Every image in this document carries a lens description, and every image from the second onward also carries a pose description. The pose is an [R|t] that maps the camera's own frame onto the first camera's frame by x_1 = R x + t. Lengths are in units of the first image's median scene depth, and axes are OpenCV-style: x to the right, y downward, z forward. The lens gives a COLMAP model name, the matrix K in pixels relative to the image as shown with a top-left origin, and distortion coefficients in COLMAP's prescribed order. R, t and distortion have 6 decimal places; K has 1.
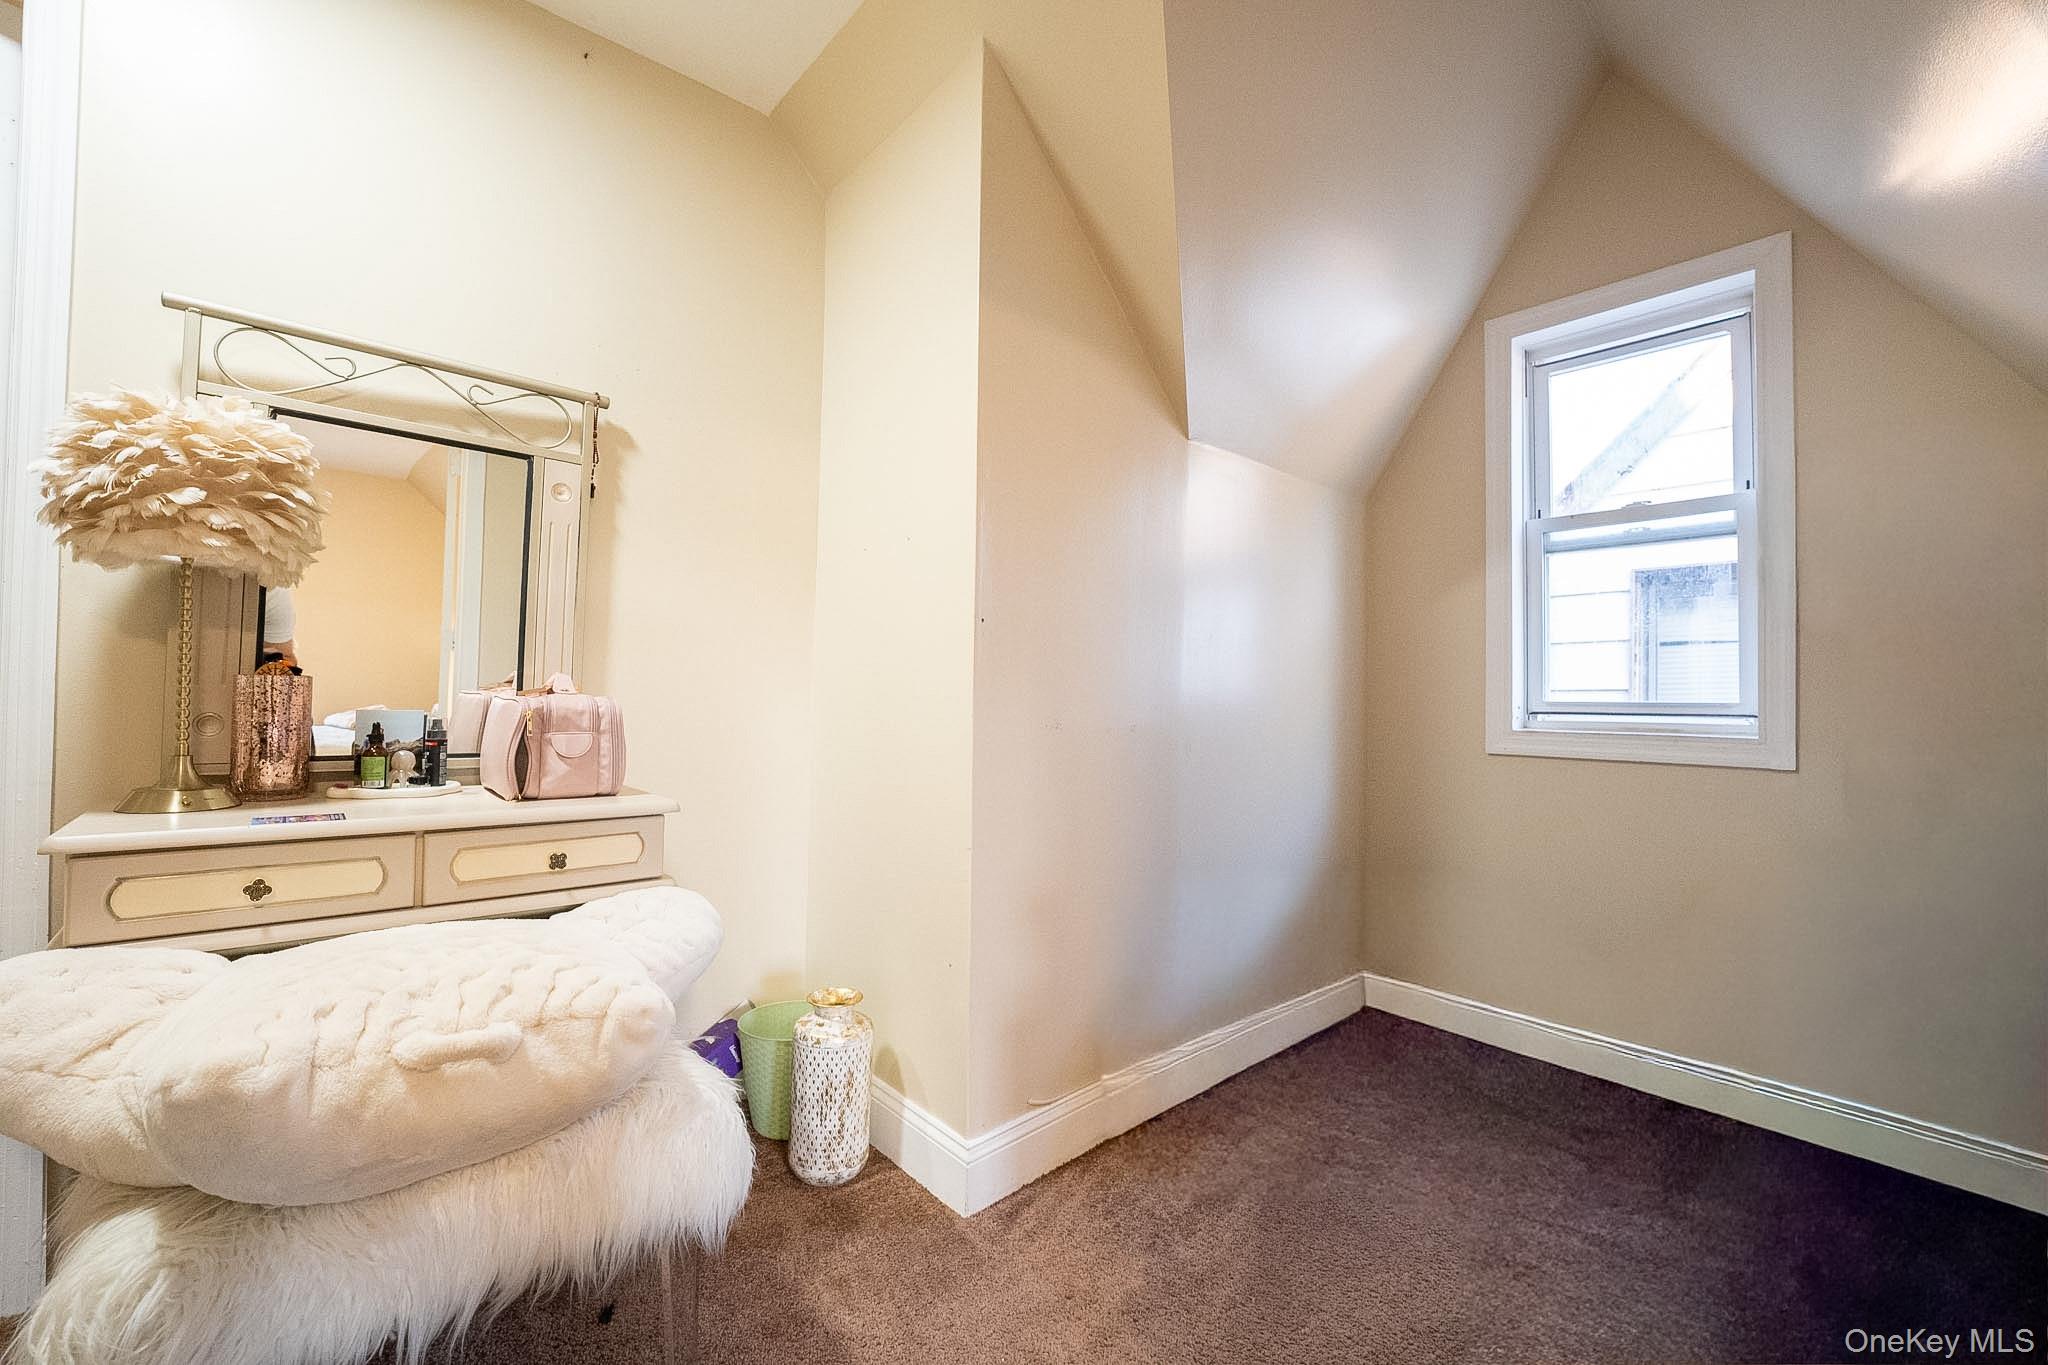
lens RADIAL K [[820.1, 0, 1026.3], [0, 820.1, 671.5], [0, 0, 1]] dist [0.001595, -0.000336]
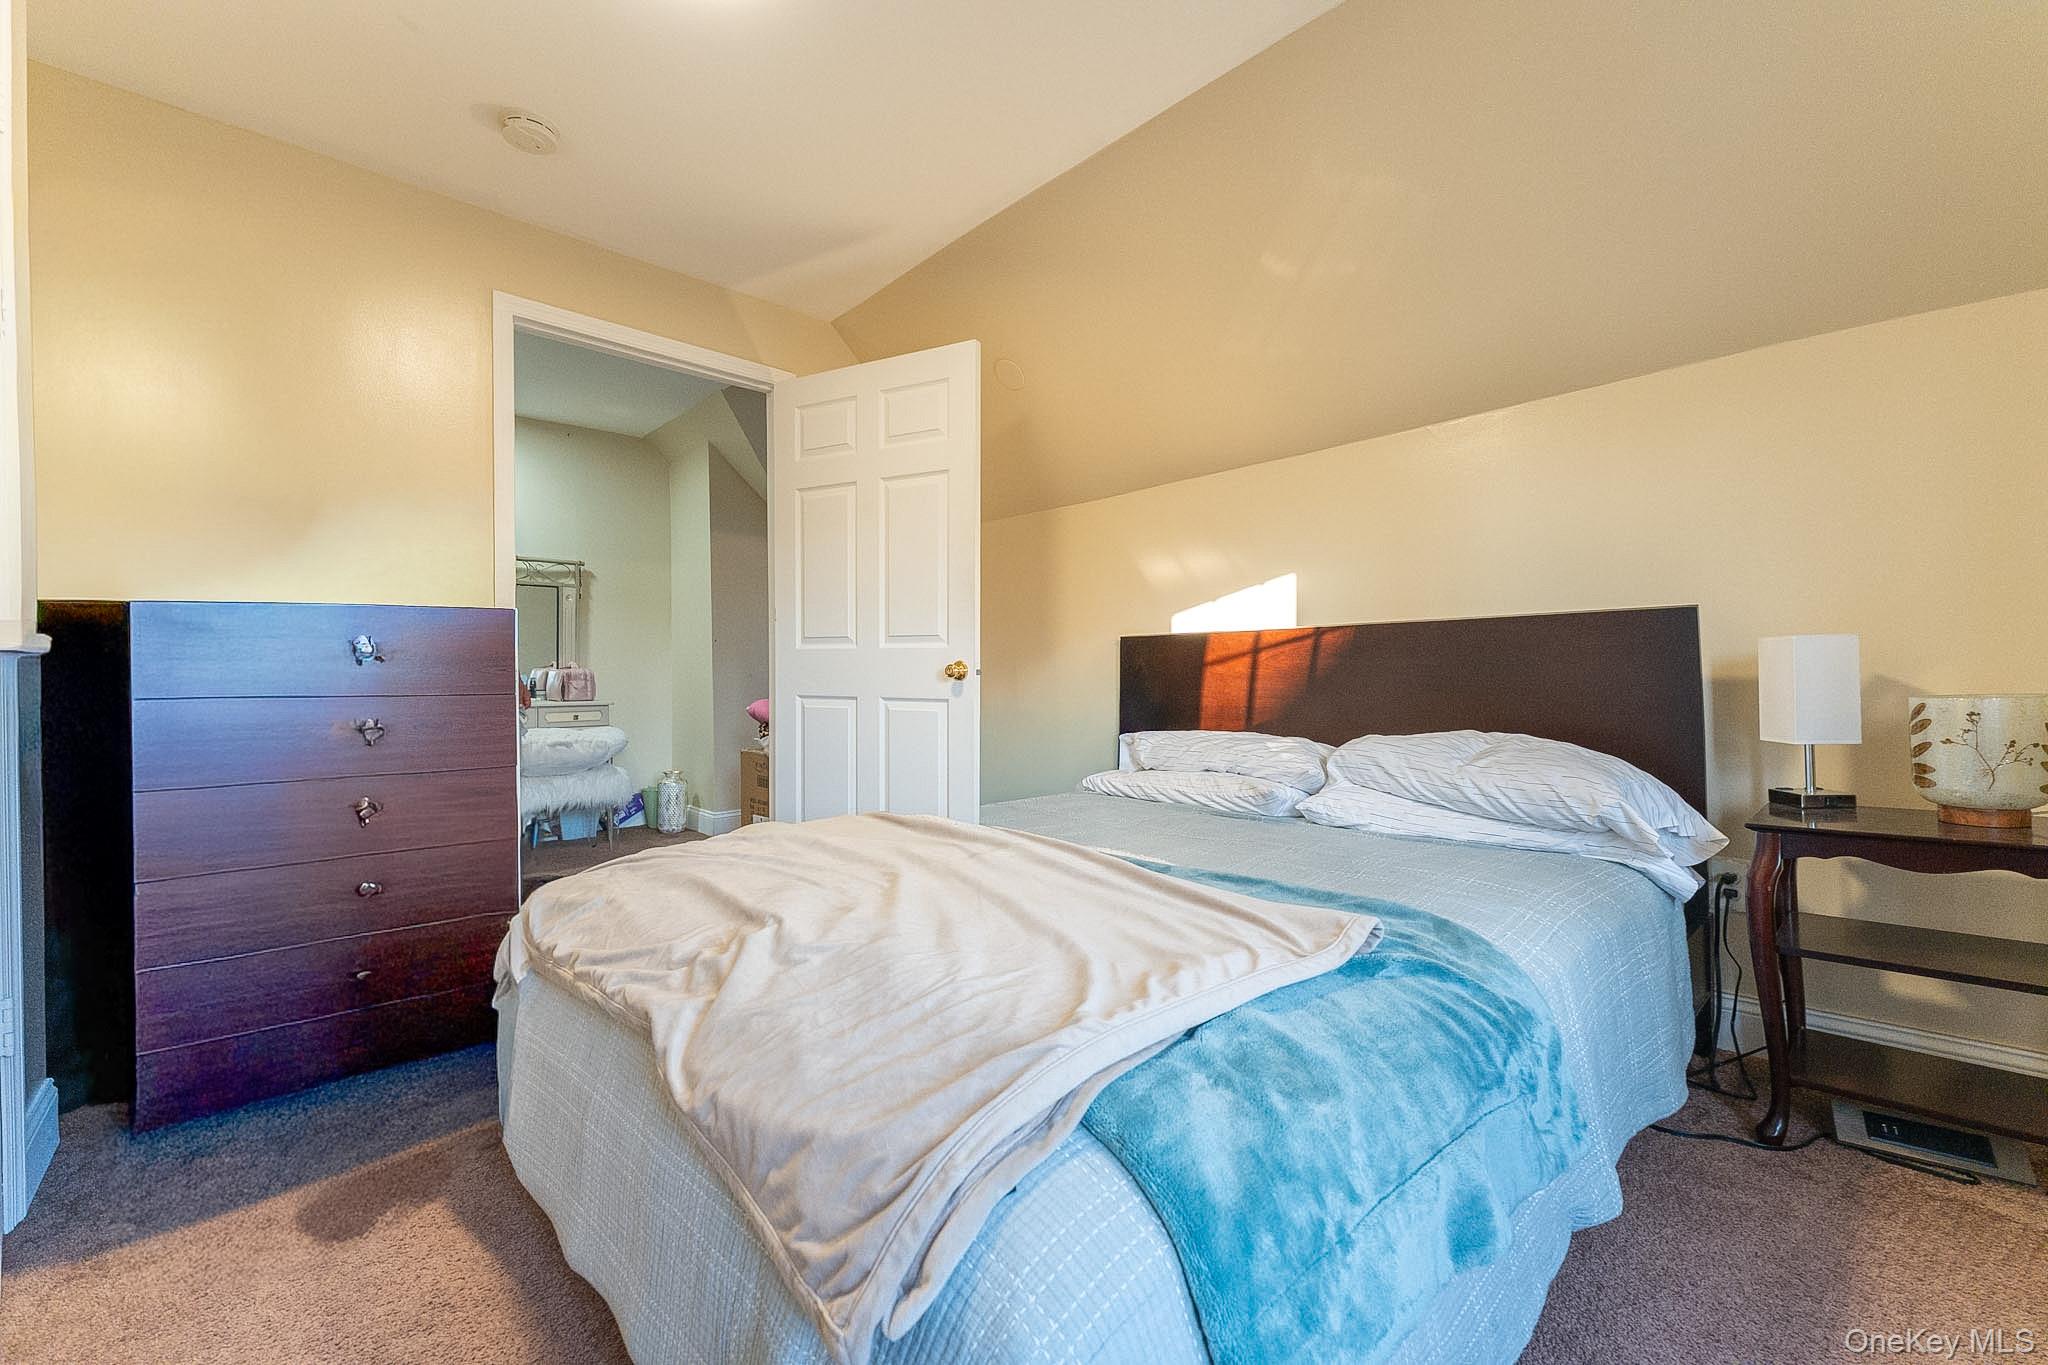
lens RADIAL K [[820.1, 0, 1021.8], [0, 820.1, 690.2], [0, 0, 1]] dist [0.001595, -0.000336]
pose [[0.999206, -0.033593, 0.021418, 0.971805], [0.033109, 0.999197, 0.022556, 0.089844], [-0.022158, -0.021829, 0.999516, -1.968910]]
